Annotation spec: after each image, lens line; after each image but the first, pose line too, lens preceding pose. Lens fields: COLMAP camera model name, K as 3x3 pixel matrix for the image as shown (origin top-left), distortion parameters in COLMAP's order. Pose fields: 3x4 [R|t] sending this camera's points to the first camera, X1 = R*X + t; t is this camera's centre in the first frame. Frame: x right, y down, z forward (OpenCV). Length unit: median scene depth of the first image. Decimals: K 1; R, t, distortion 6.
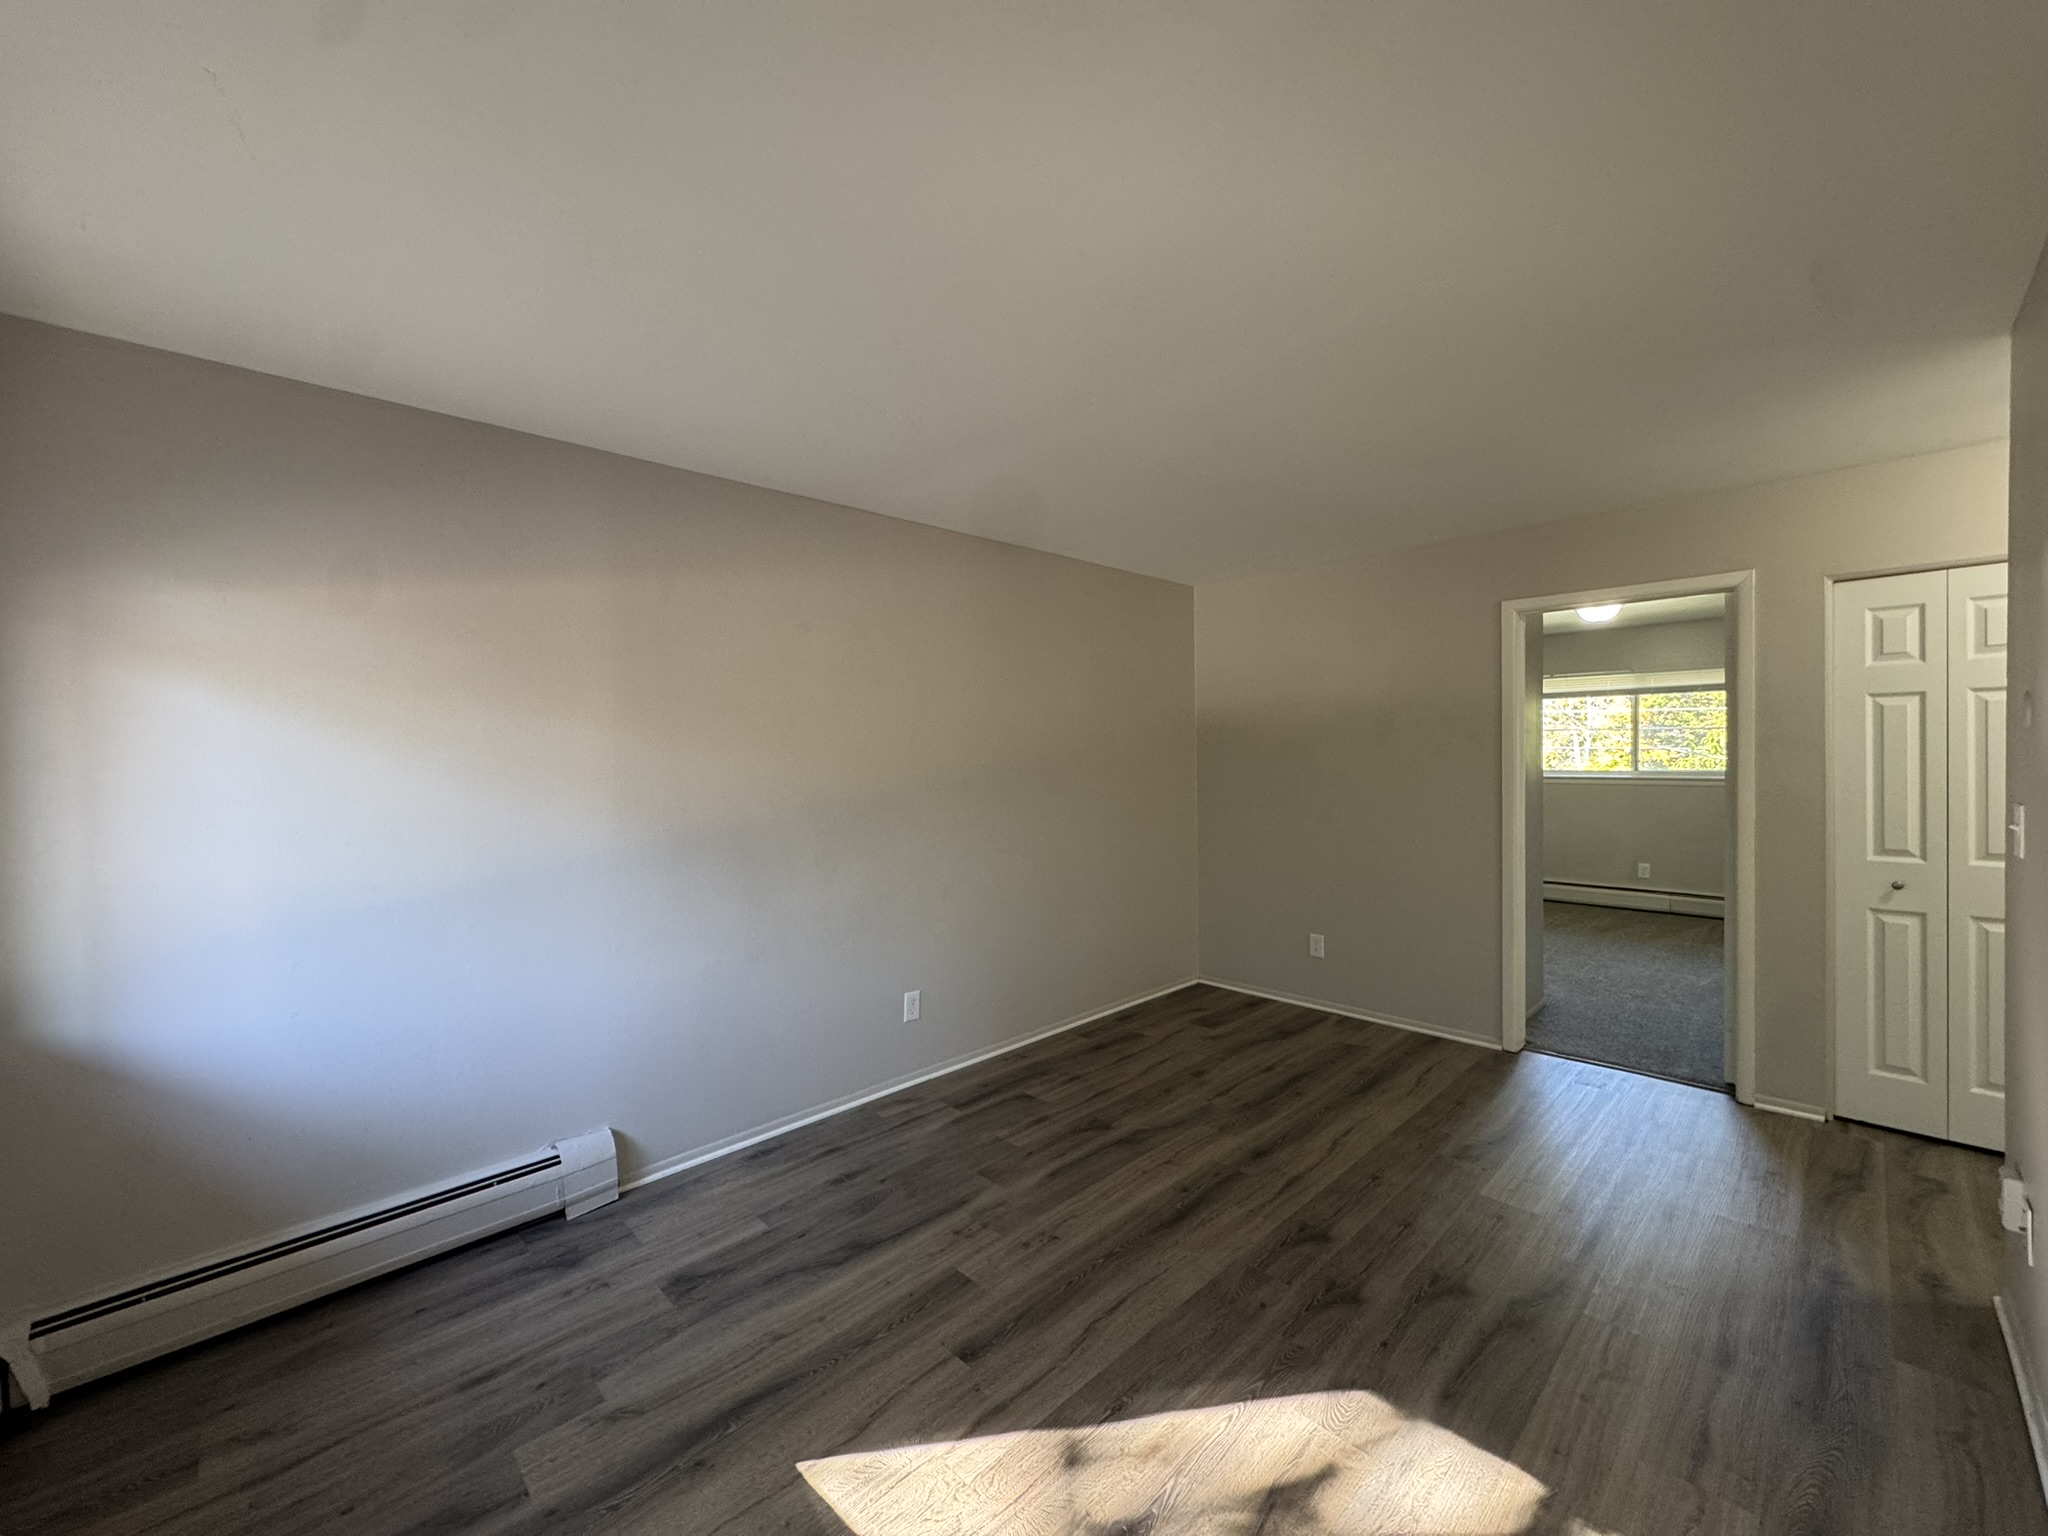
lens RADIAL K [[814.6, 0, 1024.0], [0, 814.6, 768.0], [0, 0, 1]] dist [-0.001696, -0.000547]
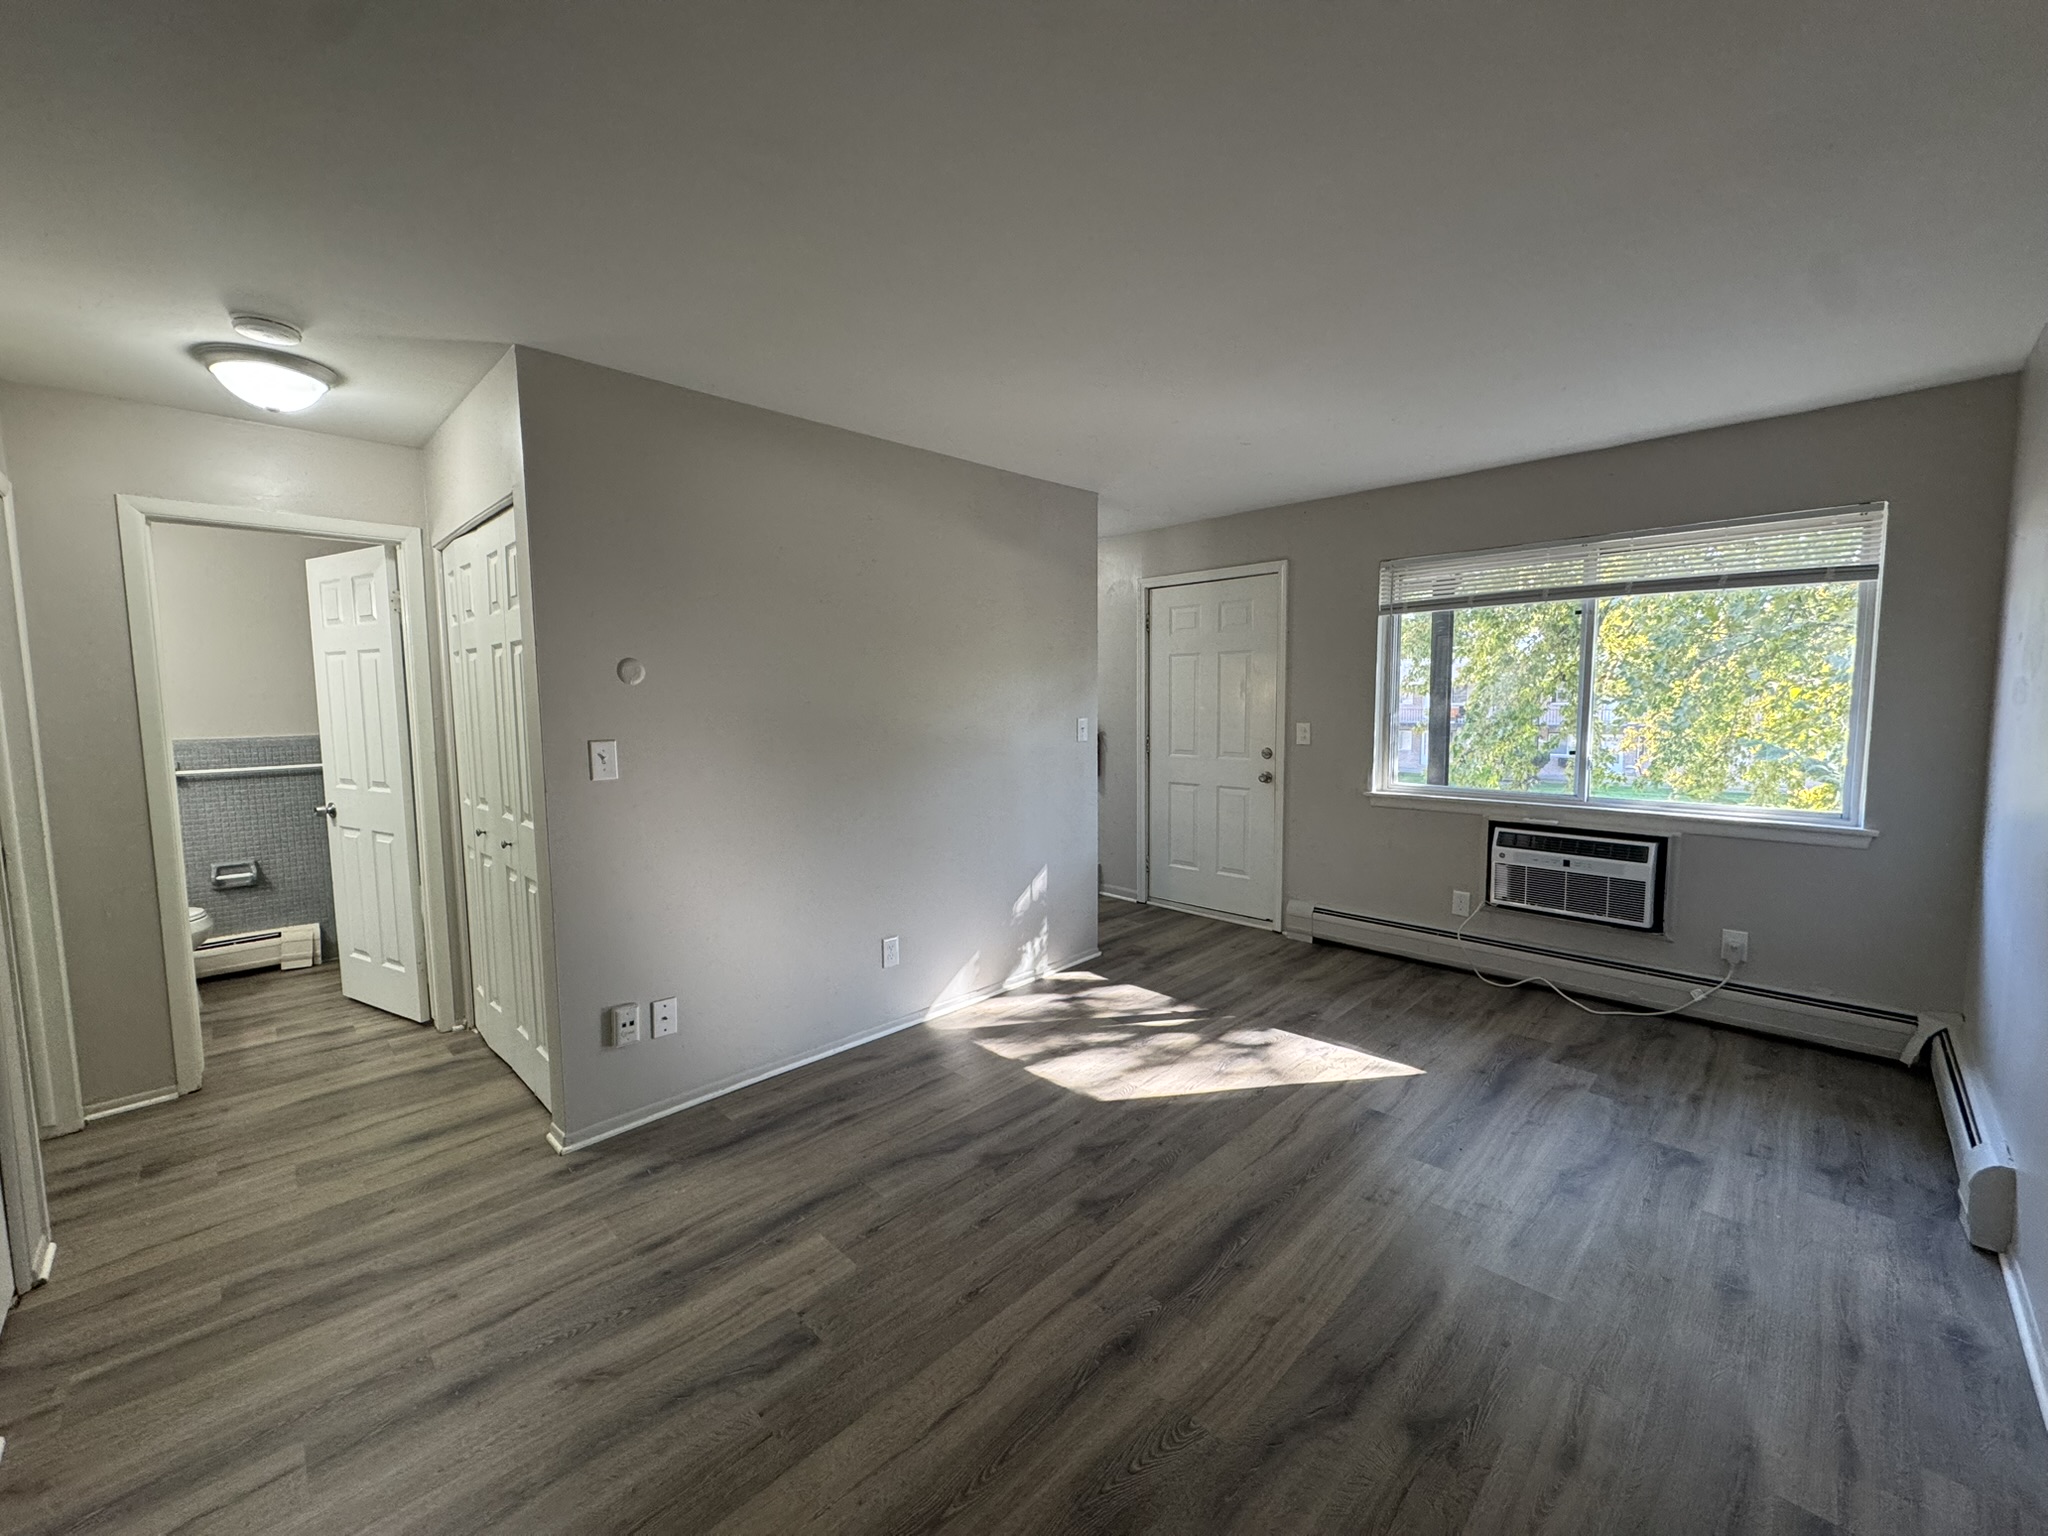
lens RADIAL K [[814.6, 0, 1024.0], [0, 814.6, 768.0], [0, 0, 1]] dist [-0.001696, -0.000547]
pose [[-0.999528, 0.028272, -0.012037, 0.481919], [0.026867, 0.994204, 0.104096, -0.027679], [0.014910, 0.103724, -0.994494, 2.087262]]
